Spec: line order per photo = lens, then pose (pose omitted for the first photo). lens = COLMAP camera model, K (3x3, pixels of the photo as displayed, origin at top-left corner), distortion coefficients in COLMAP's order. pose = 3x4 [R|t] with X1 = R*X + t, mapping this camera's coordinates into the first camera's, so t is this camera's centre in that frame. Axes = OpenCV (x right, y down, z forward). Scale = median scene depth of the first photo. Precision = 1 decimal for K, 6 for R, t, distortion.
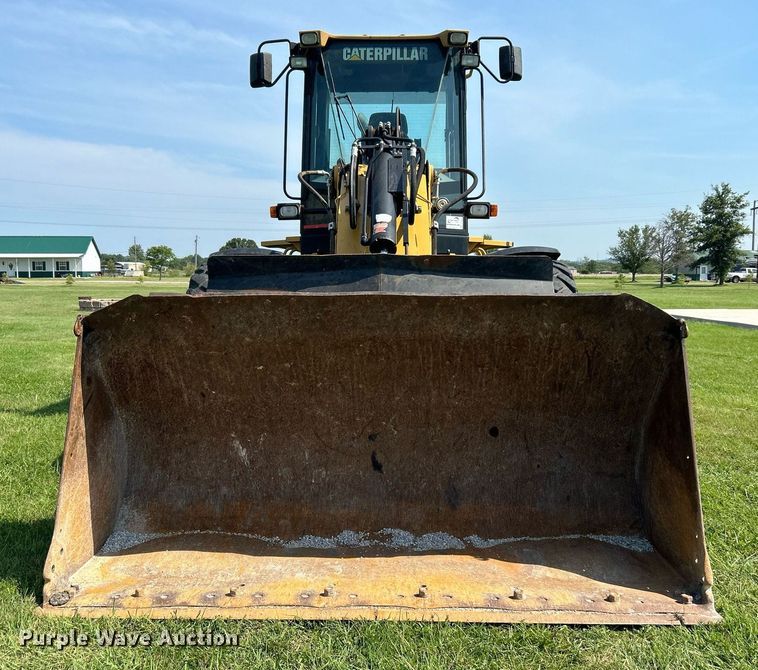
lens RADIAL K [[804.3, 0, 400.6], [0, 804.3, 338.2], [0, 0, 1]] dist [0.090520, -0.007472]
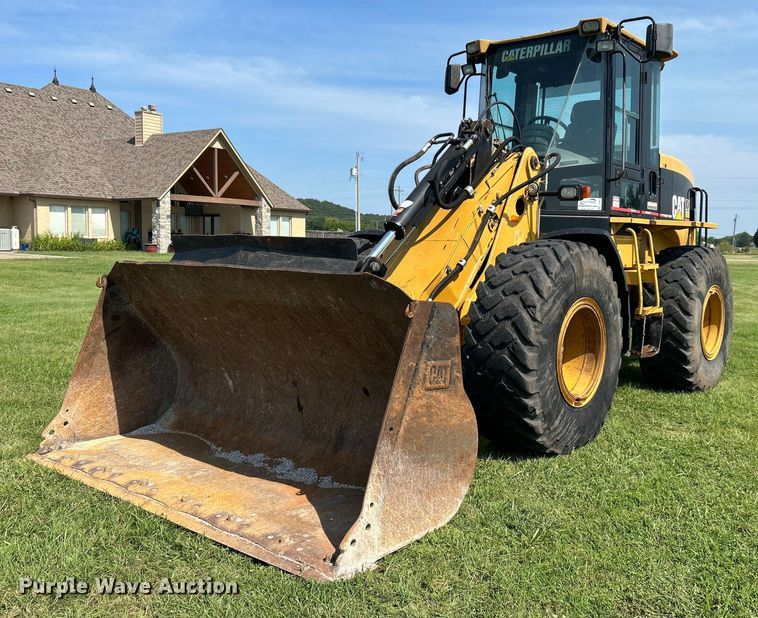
lens RADIAL K [[734.8, 0, 440.1], [0, 734.8, 306.0], [0, 0, 1]] dist [0.044261, -0.006533]
pose [[0.799608, 0.064190, -0.597082, 0.503208], [-0.066337, 0.997627, 0.018412, -0.019104], [0.596847, 0.024886, 0.801969, 0.141889]]
